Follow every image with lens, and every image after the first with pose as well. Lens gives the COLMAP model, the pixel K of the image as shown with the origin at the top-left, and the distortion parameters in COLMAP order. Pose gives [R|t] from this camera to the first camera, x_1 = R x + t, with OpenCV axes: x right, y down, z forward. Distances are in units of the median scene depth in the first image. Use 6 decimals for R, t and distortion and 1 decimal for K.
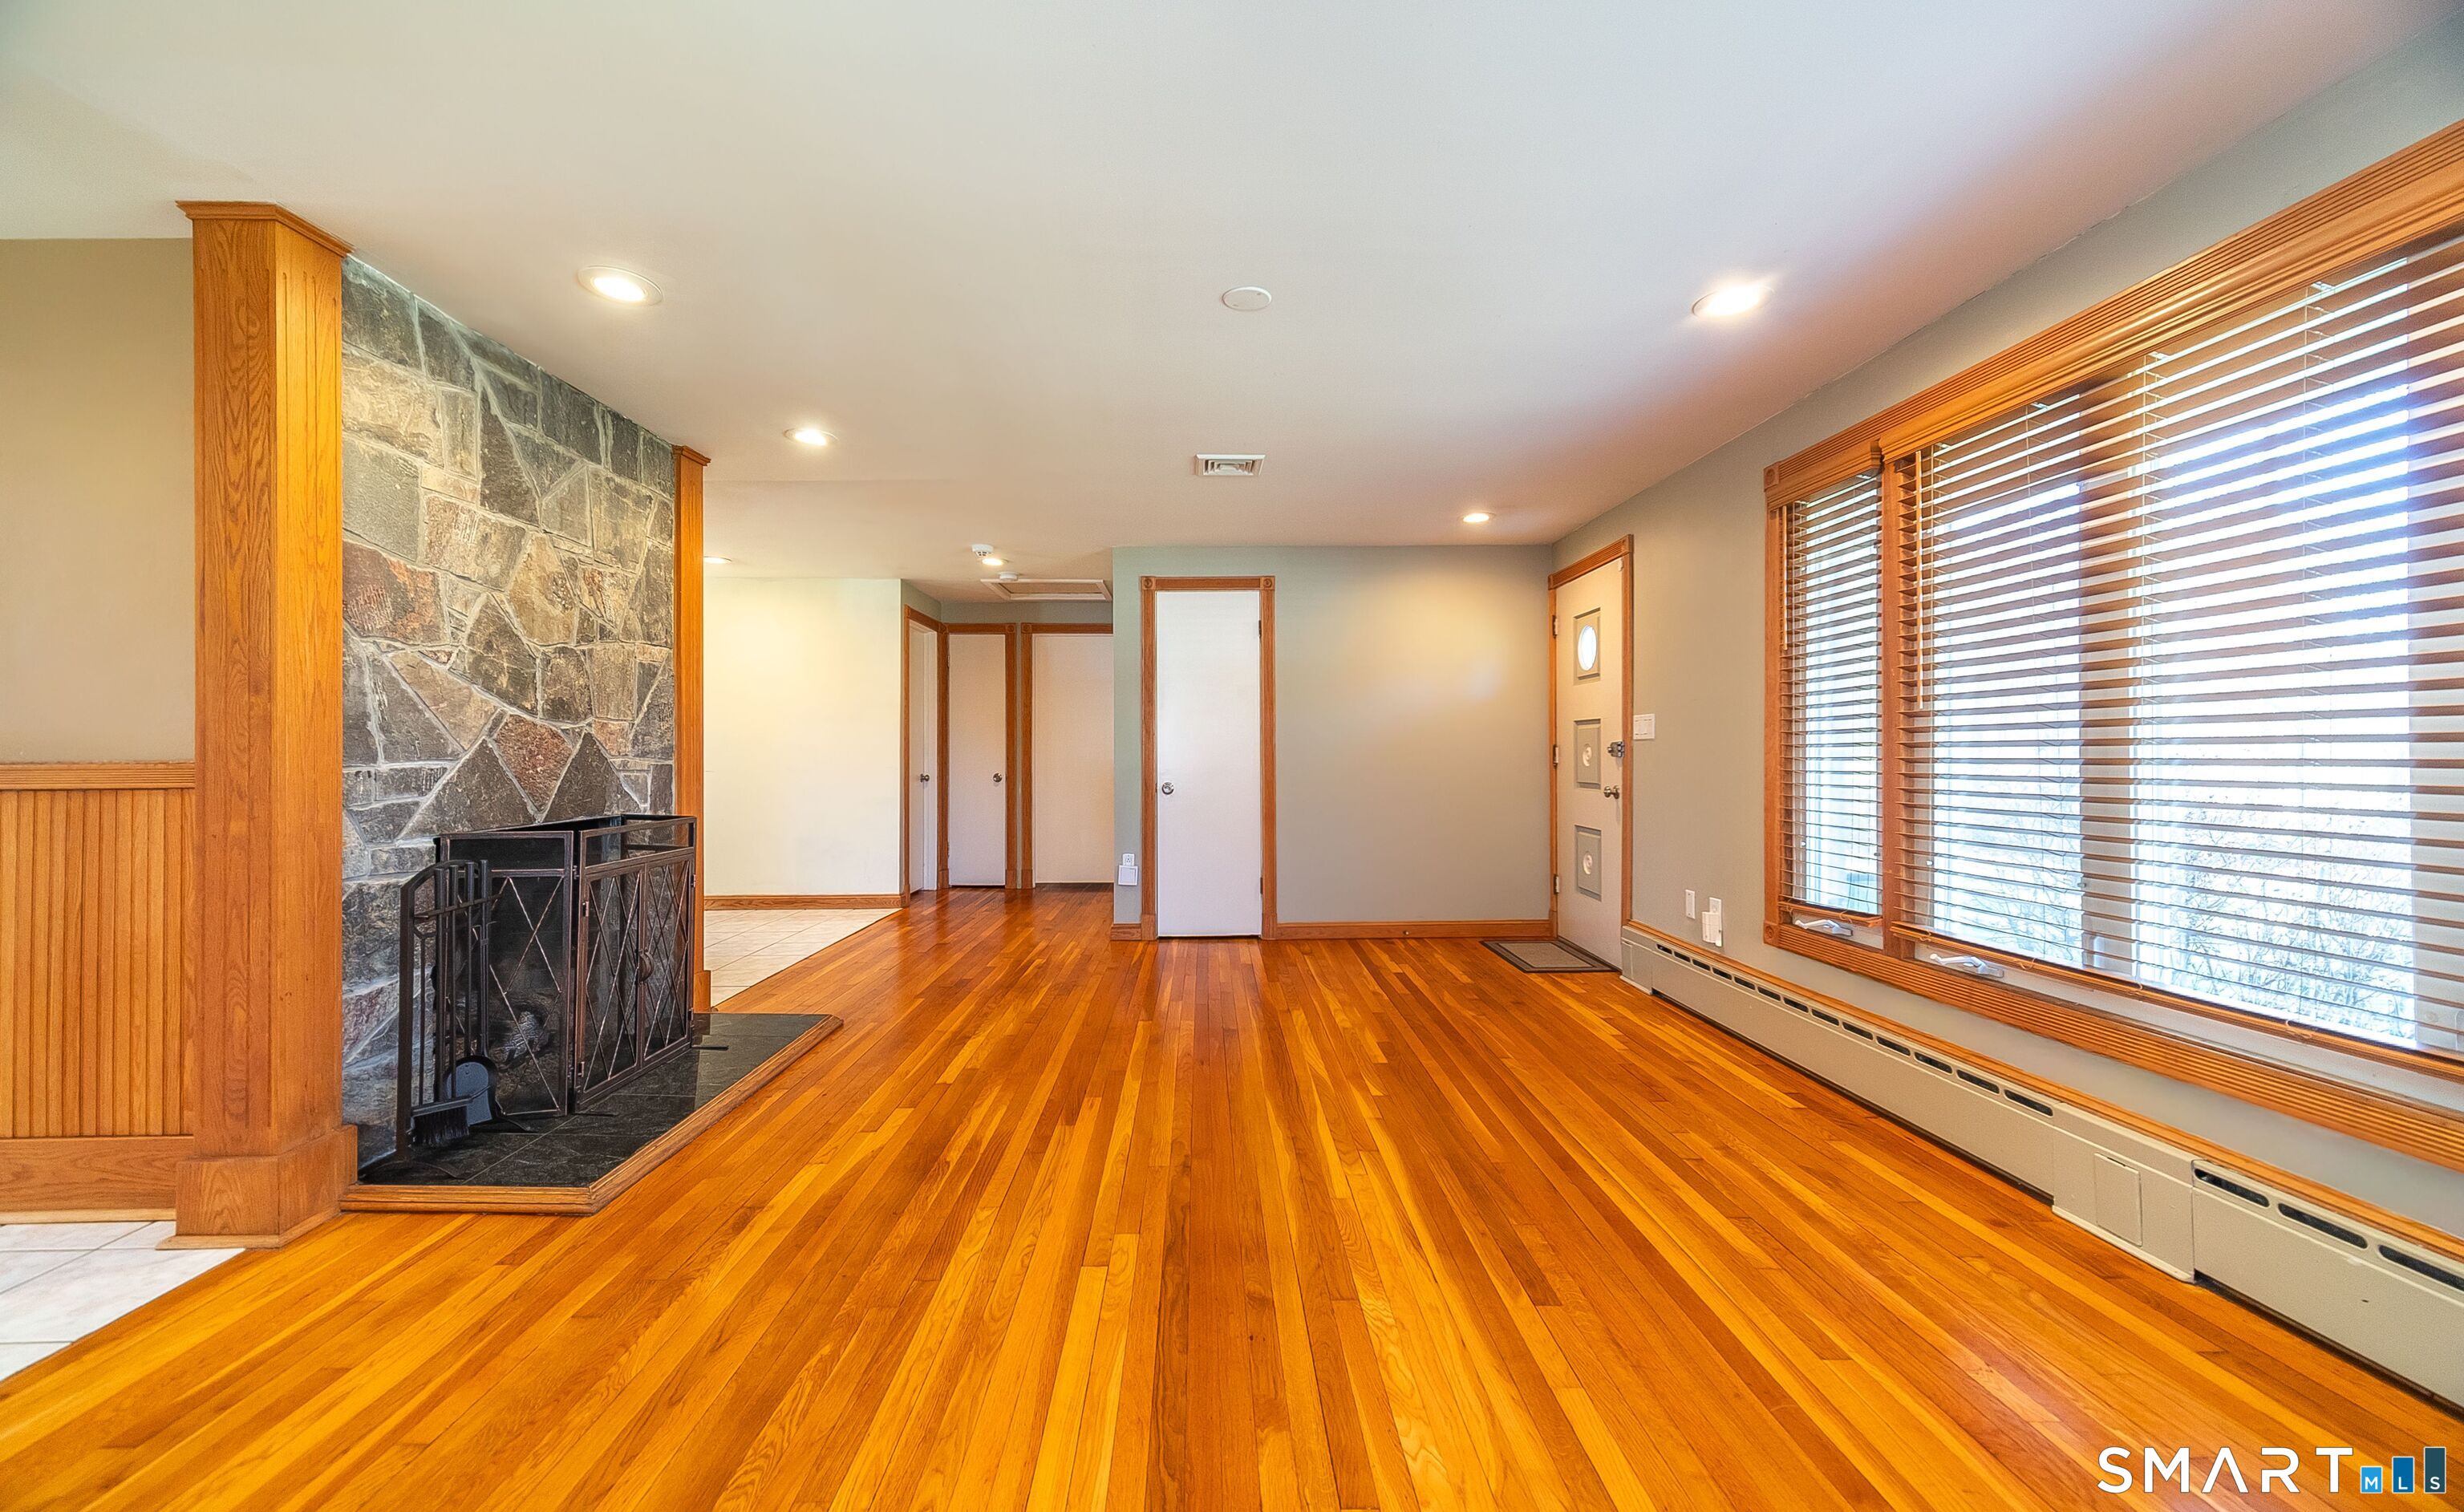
lens RADIAL K [[972.6, 0, 1210.9], [0, 972.6, 747.3], [0, 0, 1]] dist [0.016350, -0.000139]
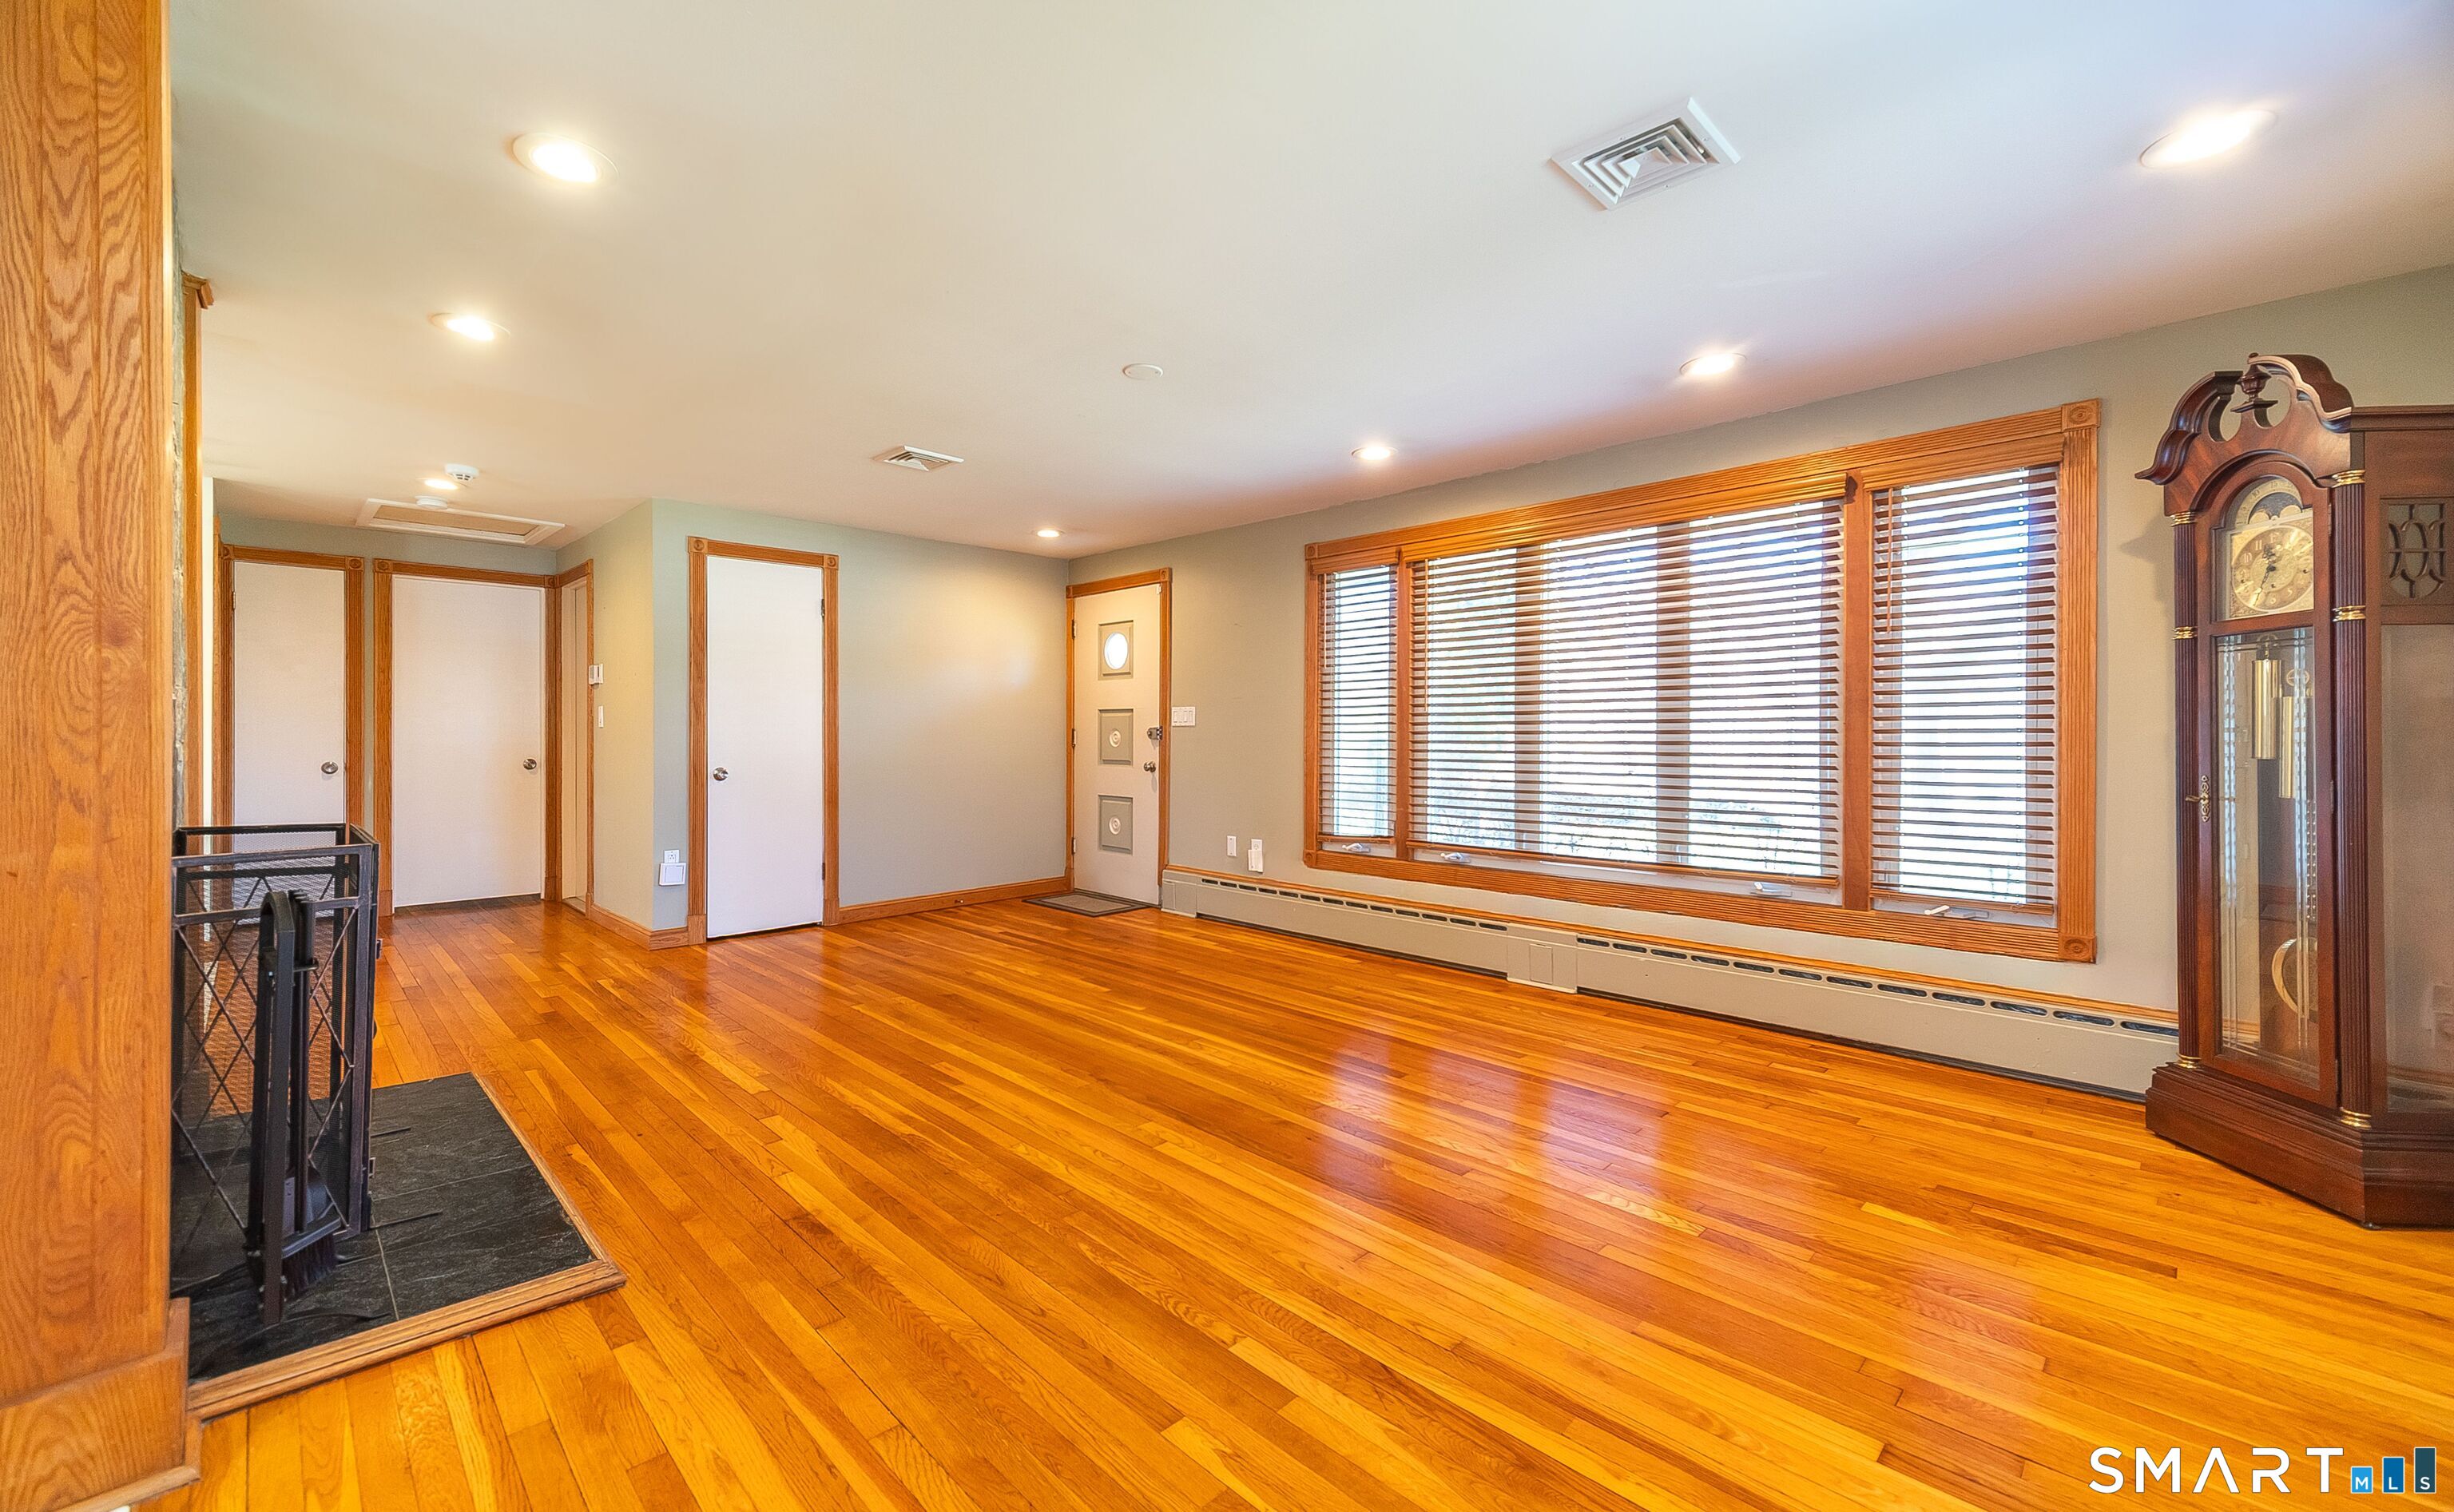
lens RADIAL K [[975.4, 0, 1225.5], [0, 975.4, 734.1], [0, 0, 1]] dist [0.018441, -0.000015]
pose [[0.718159, 0.002743, 0.695874, -0.659262], [-0.007063, 0.999969, 0.003347, -0.002699], [-0.695844, -0.007319, 0.718156, 0.025981]]
